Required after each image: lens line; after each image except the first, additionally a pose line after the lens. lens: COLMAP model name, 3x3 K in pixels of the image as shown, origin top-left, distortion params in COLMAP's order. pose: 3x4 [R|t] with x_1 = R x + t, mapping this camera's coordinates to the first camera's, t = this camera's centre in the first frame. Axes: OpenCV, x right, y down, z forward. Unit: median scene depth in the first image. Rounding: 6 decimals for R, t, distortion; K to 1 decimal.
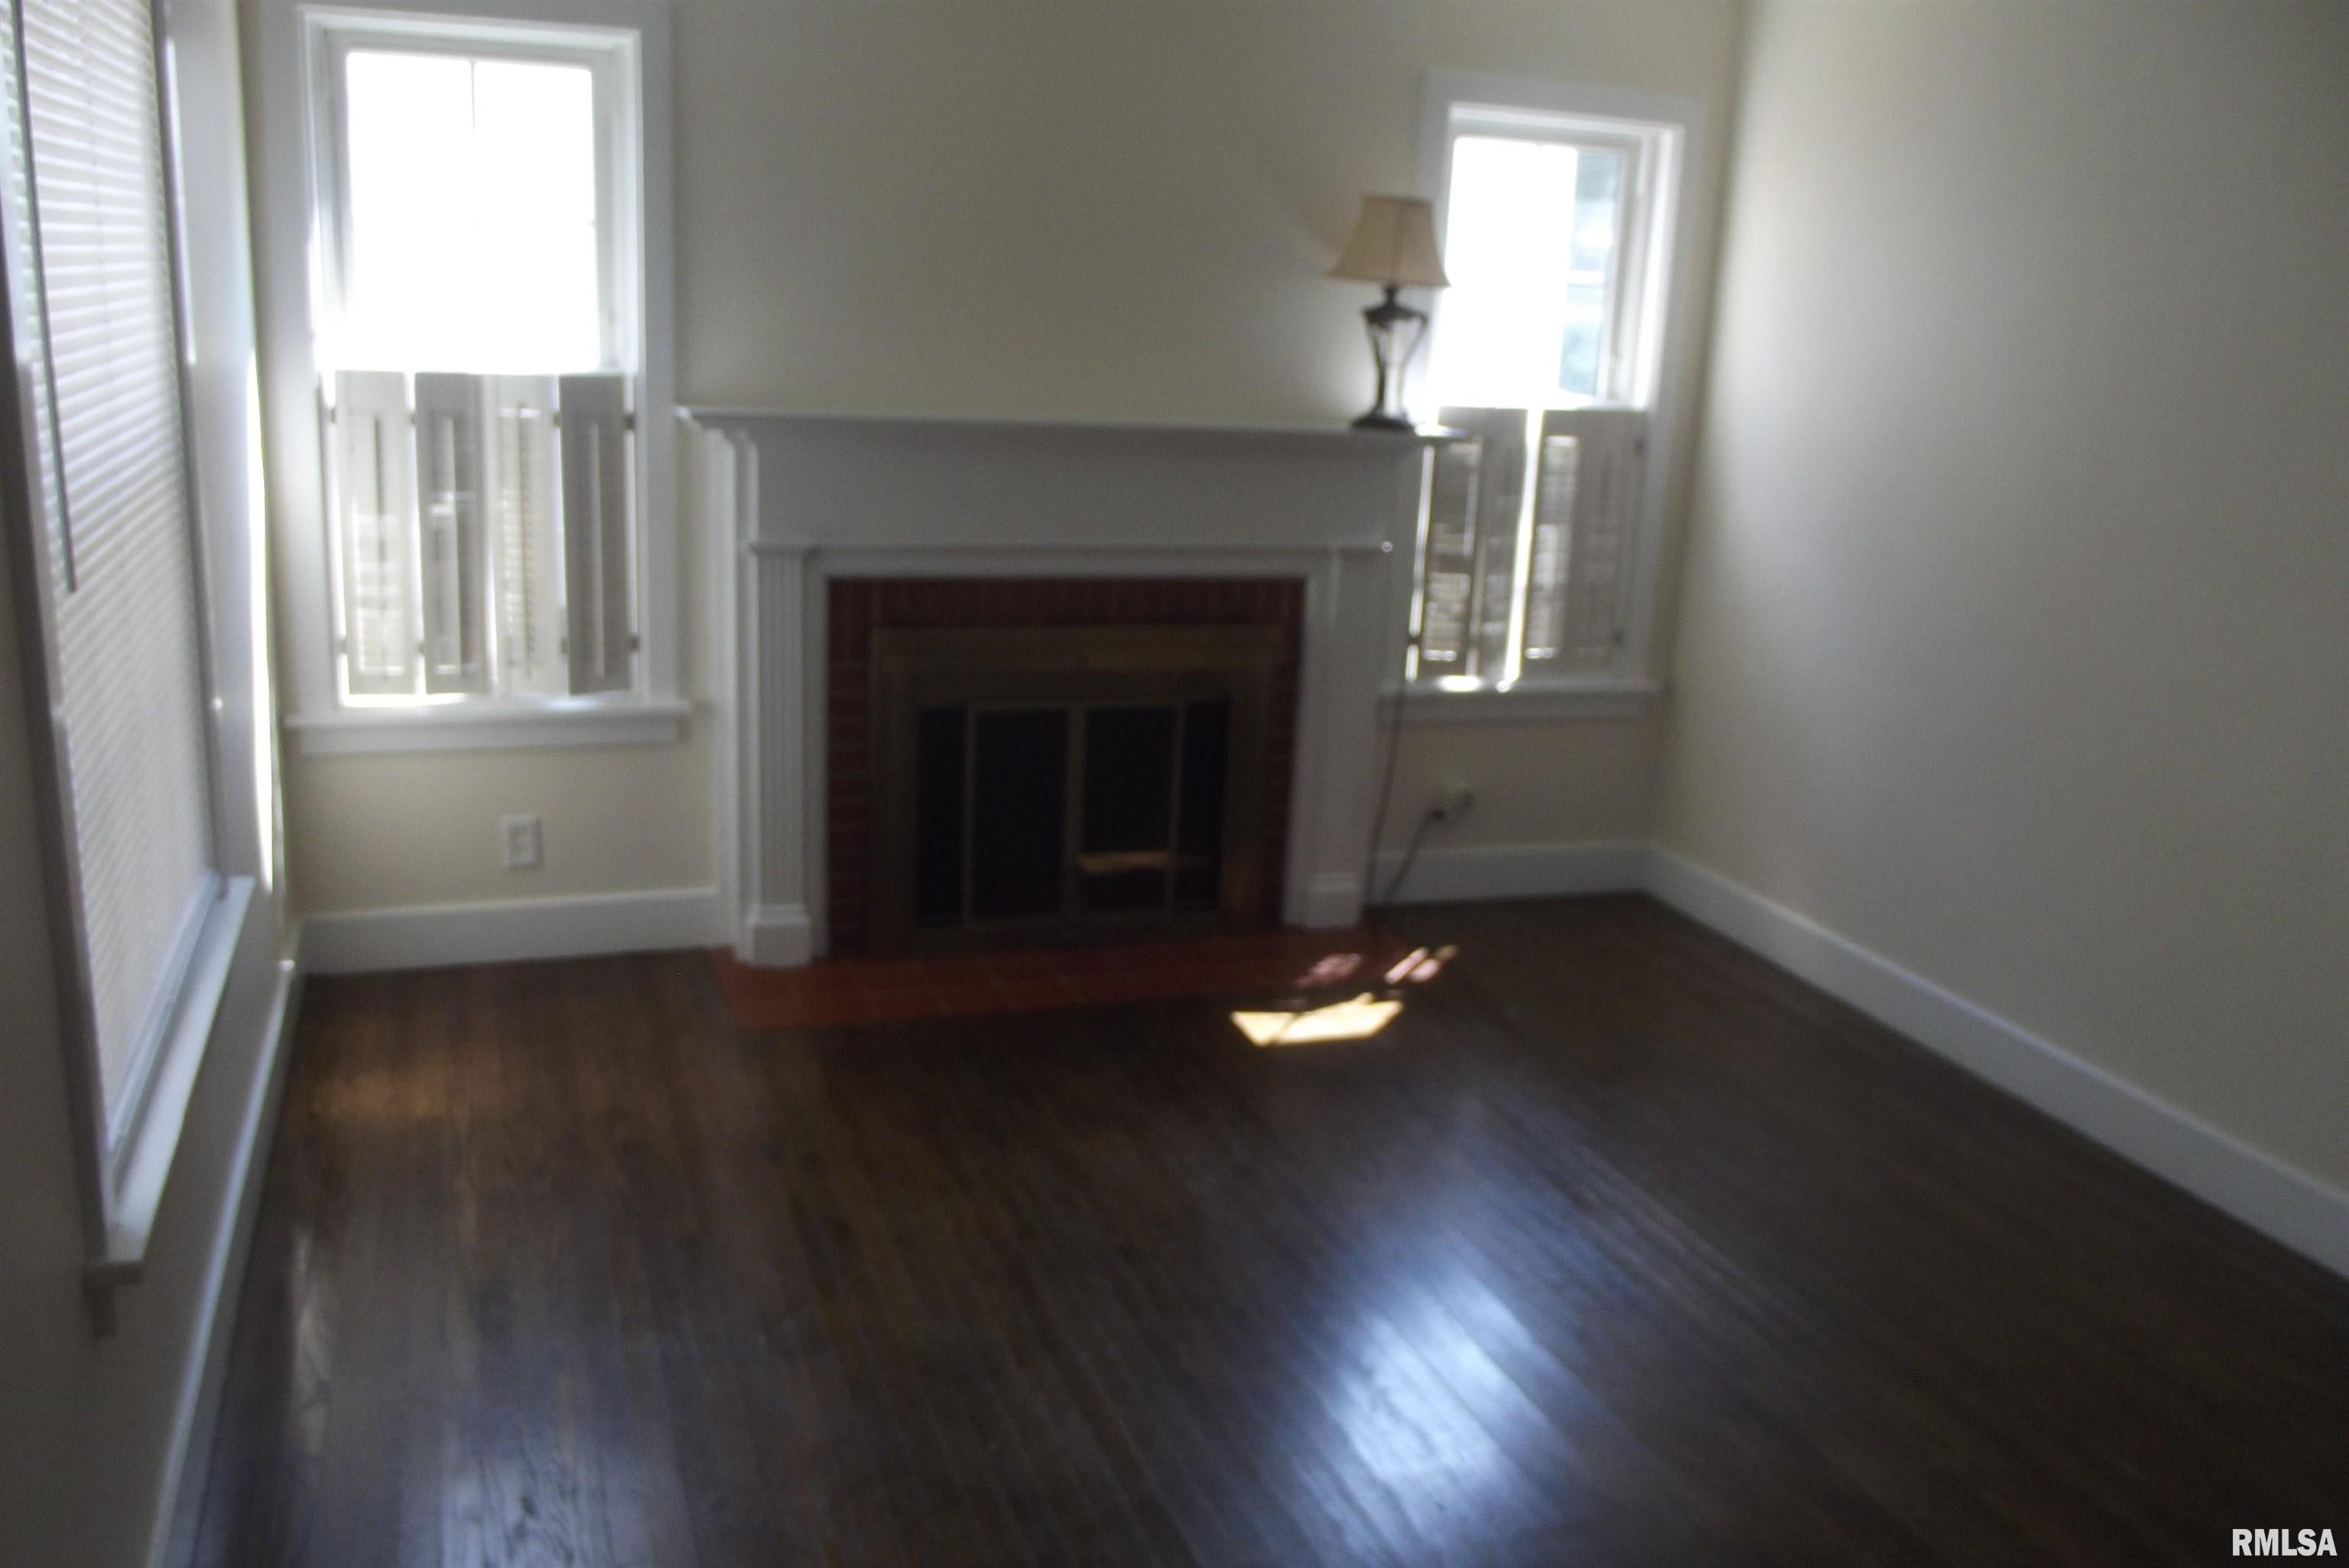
lens RADIAL K [[1935.8, 0, 1175.1], [0, 1935.8, 767.7], [0, 0, 1]] dist [-0.041783, 0.004791]
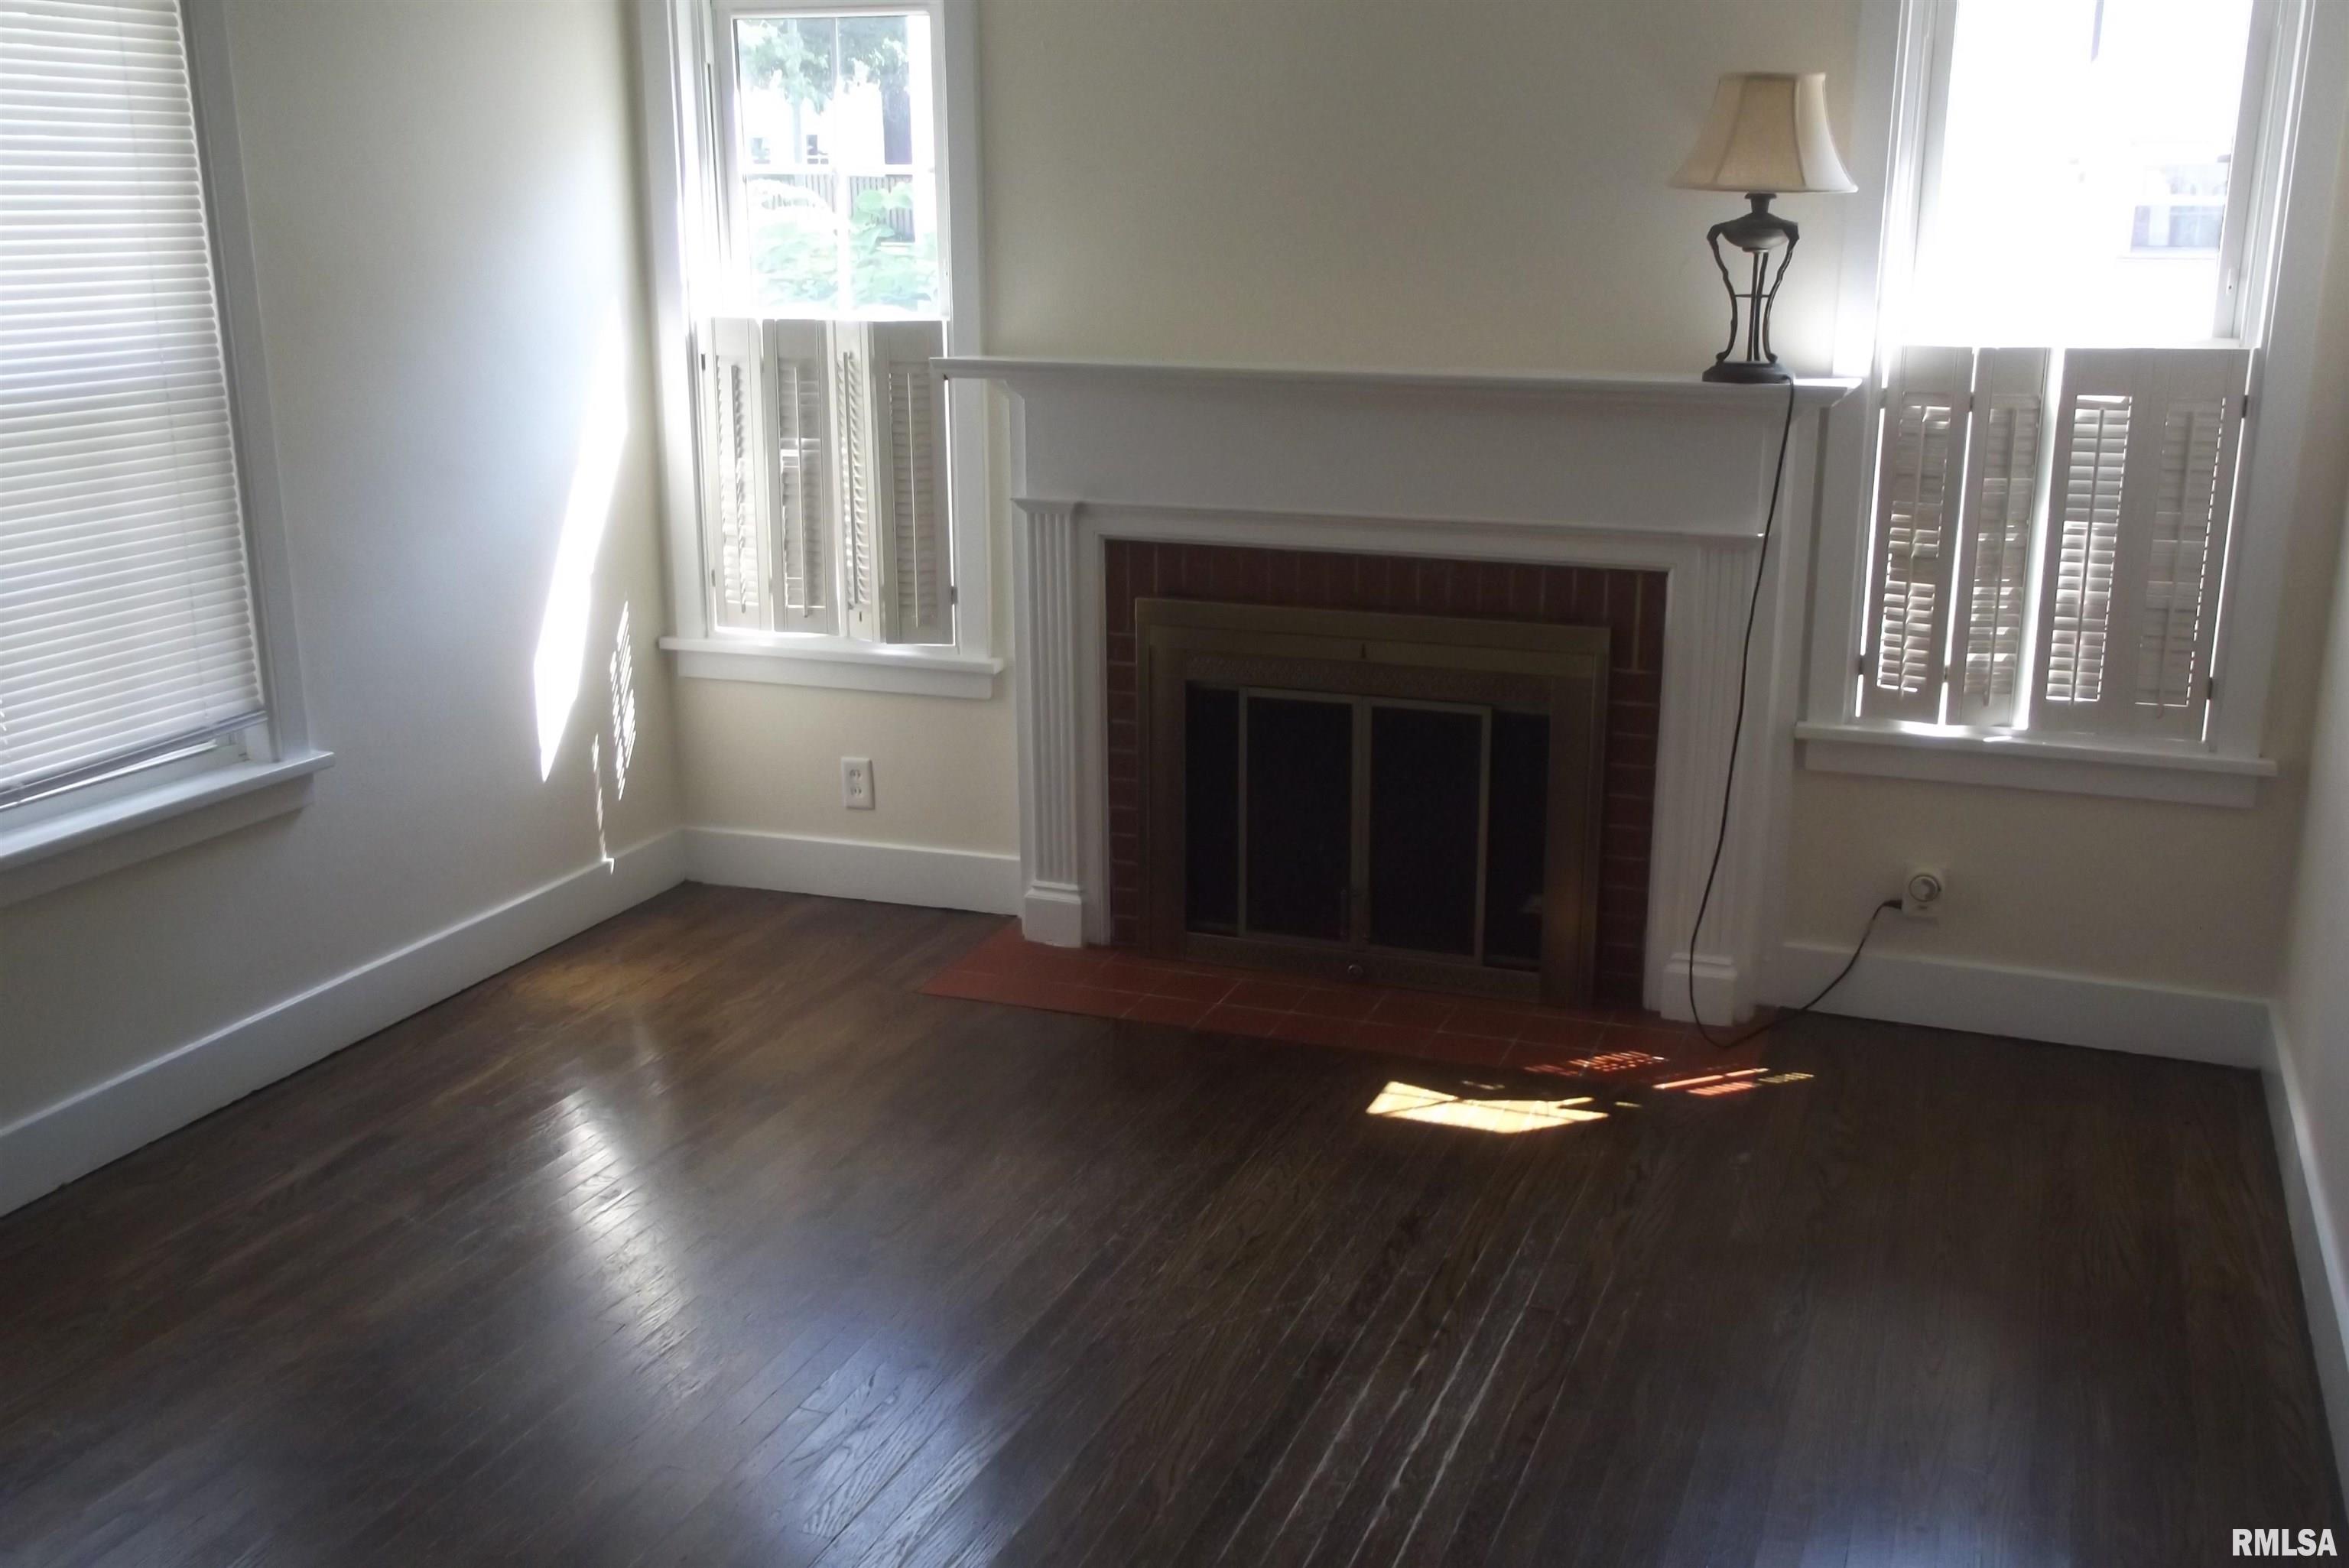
lens RADIAL K [[2309.4, 0, 1188.1], [0, 2309.4, 808.2], [0, 0, 1]] dist [0.047515, 0.000000]
pose [[0.763551, 0.119840, -0.634530, 0.567191], [-0.116271, 0.992083, 0.047457, -0.026177], [0.635194, 0.037542, 0.771440, 0.162551]]
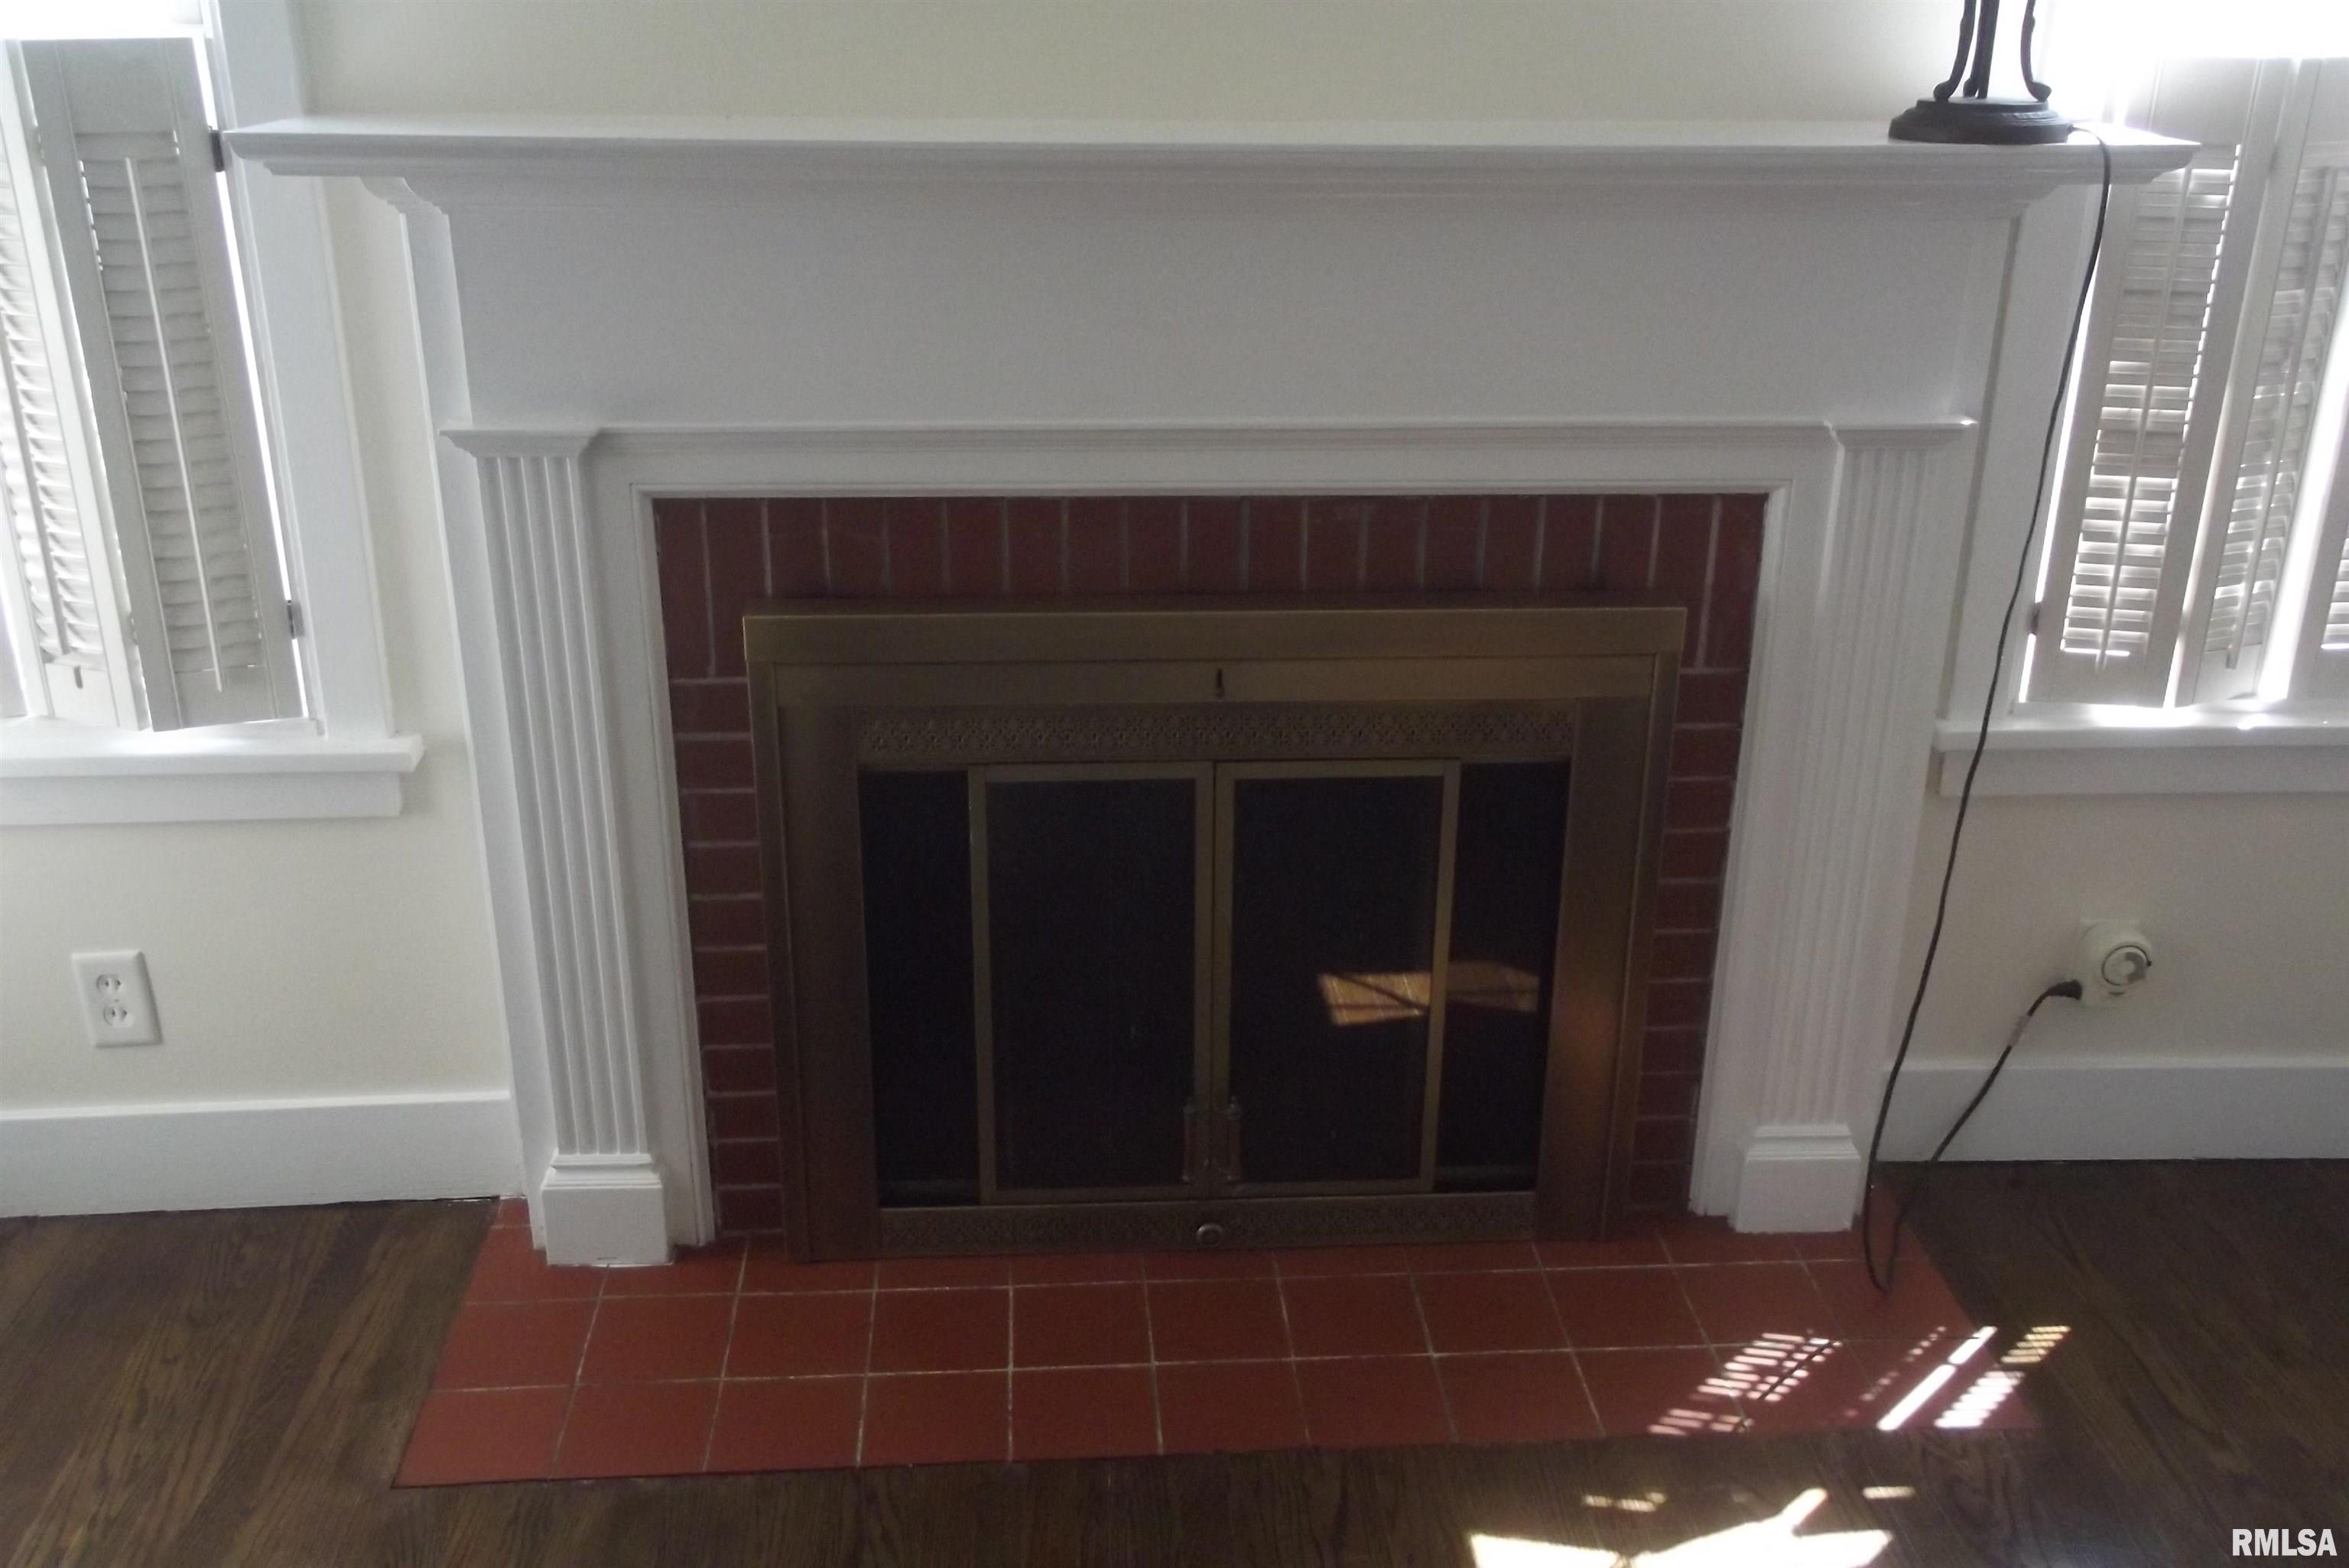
lens RADIAL K [[2309.4, 0, 1184.2], [0, 2309.4, 820.2], [0, 0, 1]] dist [0.047515, 0.000000]
pose [[0.961082, 0.068913, -0.267530, 0.093082], [-0.028242, 0.987823, 0.152996, -0.108609], [0.274816, -0.139486, 0.951325, 0.489749]]
